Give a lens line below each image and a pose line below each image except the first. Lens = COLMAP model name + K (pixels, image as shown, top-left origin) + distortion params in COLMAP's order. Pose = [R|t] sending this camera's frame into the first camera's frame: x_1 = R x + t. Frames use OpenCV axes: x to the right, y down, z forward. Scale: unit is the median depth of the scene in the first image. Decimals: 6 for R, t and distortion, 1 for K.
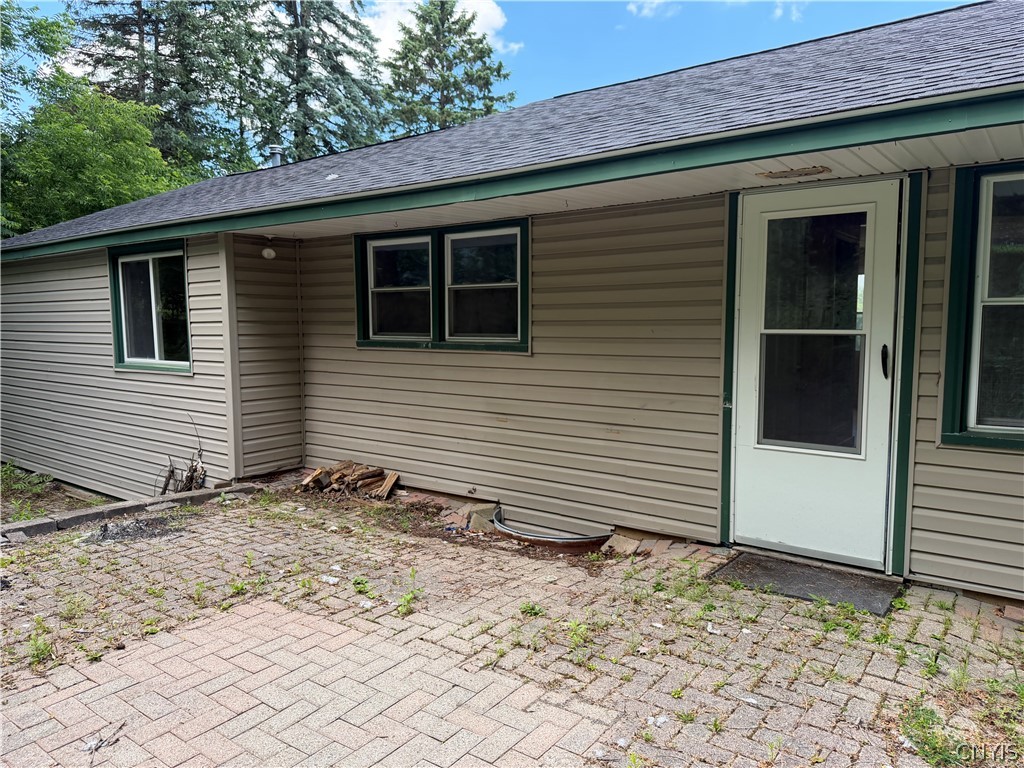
lens RADIAL K [[715.3, 0, 512.3], [0, 715.3, 384.6], [0, 0, 1]] dist [0.073108, -0.089511]
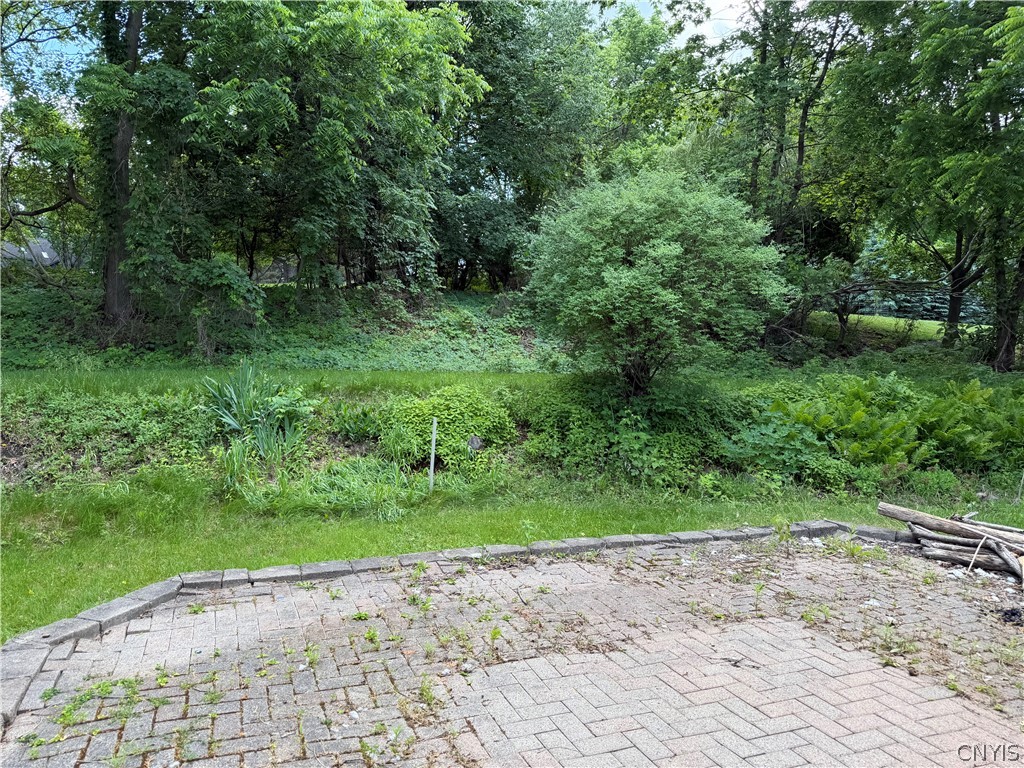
lens RADIAL K [[715.3, 0, 516.9], [0, 715.3, 386.7], [0, 0, 1]] dist [0.073108, -0.089511]
pose [[-0.515302, 0.033271, -0.856363, 0.675507], [-0.098099, 0.990388, 0.097507, -0.097824], [0.851376, 0.134254, -0.507085, 1.060687]]
